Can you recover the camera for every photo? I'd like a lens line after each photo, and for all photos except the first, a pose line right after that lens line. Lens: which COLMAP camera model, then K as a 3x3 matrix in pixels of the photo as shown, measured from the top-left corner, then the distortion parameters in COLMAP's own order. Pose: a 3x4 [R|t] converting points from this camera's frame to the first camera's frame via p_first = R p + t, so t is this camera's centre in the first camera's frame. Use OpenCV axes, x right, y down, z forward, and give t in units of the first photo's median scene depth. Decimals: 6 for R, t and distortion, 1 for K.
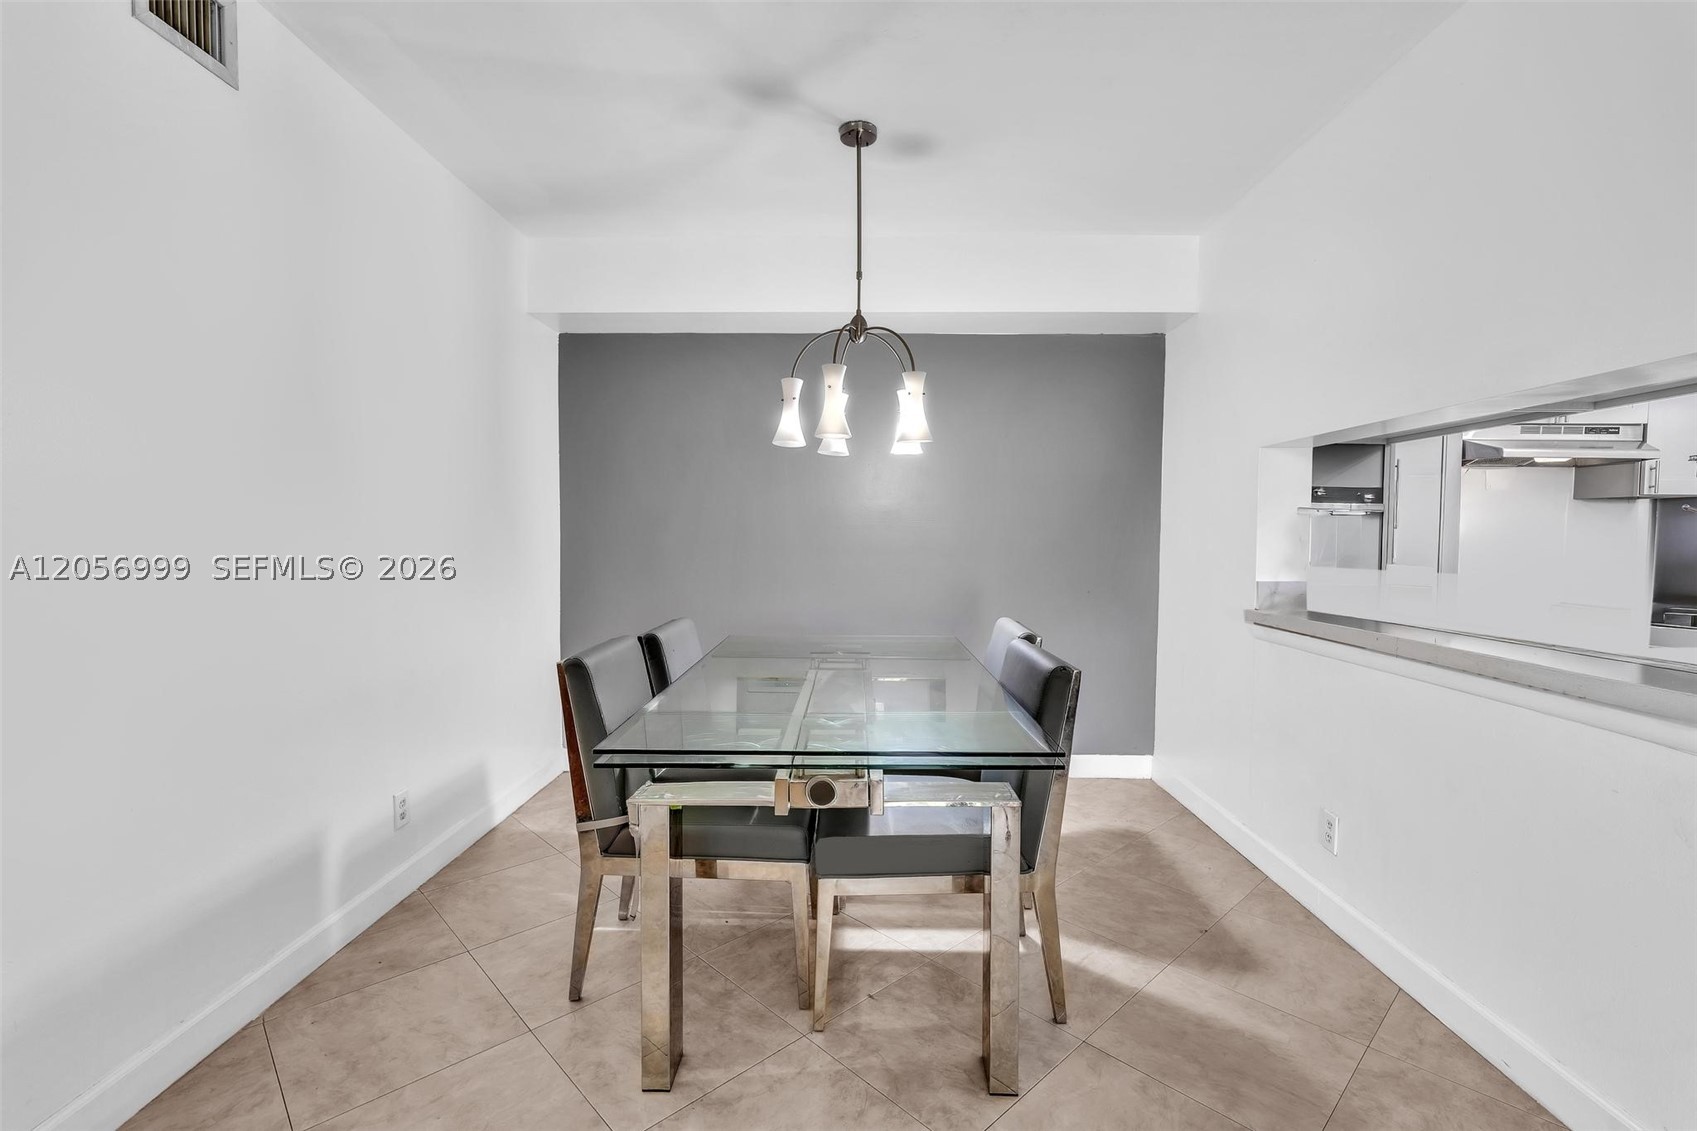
lens RADIAL K [[722.7, 0, 846.6], [0, 722.7, 571.1], [0, 0, 1]] dist [0.002143, 0.000637]
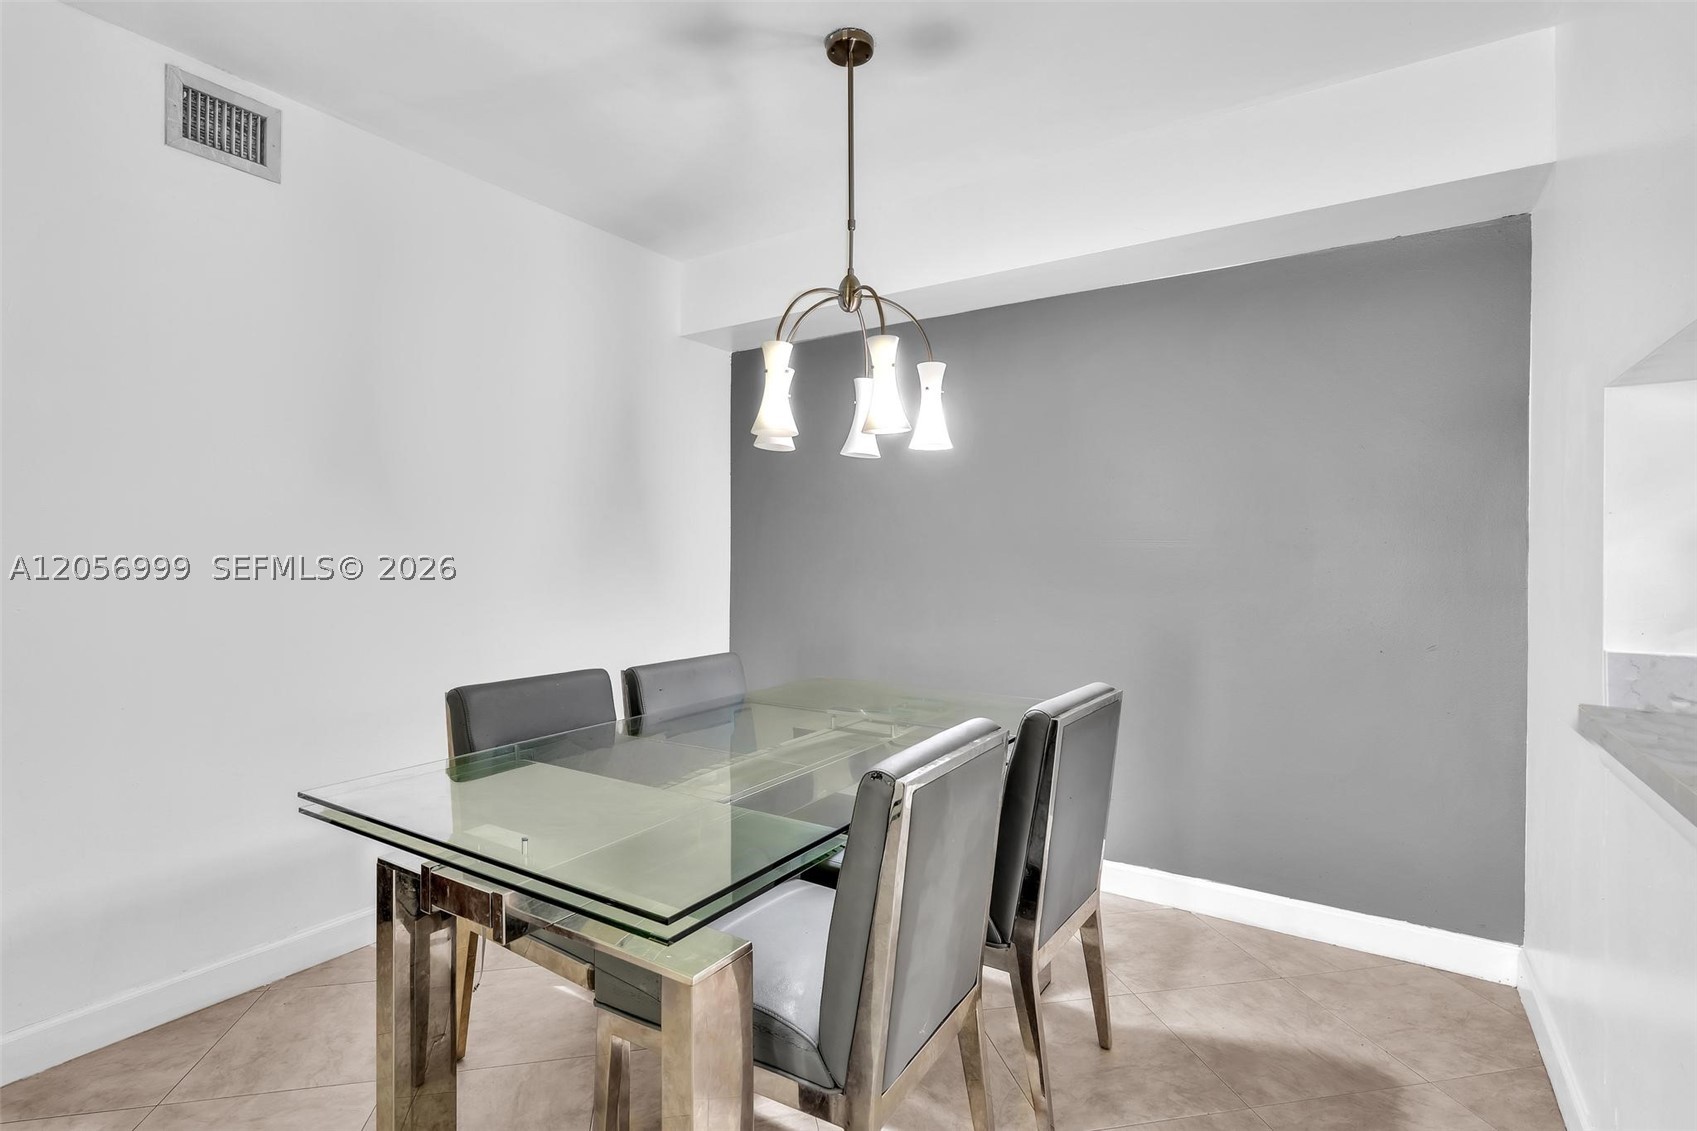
lens RADIAL K [[779.3, 0, 848.5], [0, 779.3, 565.5], [0, 0, 1]] dist [0.000192, 0.000577]
pose [[0.858719, 0.004180, -0.512429, 0.444937], [-0.027384, 0.998912, -0.037741, -0.011537], [0.511714, 0.046441, 0.857900, 0.296544]]
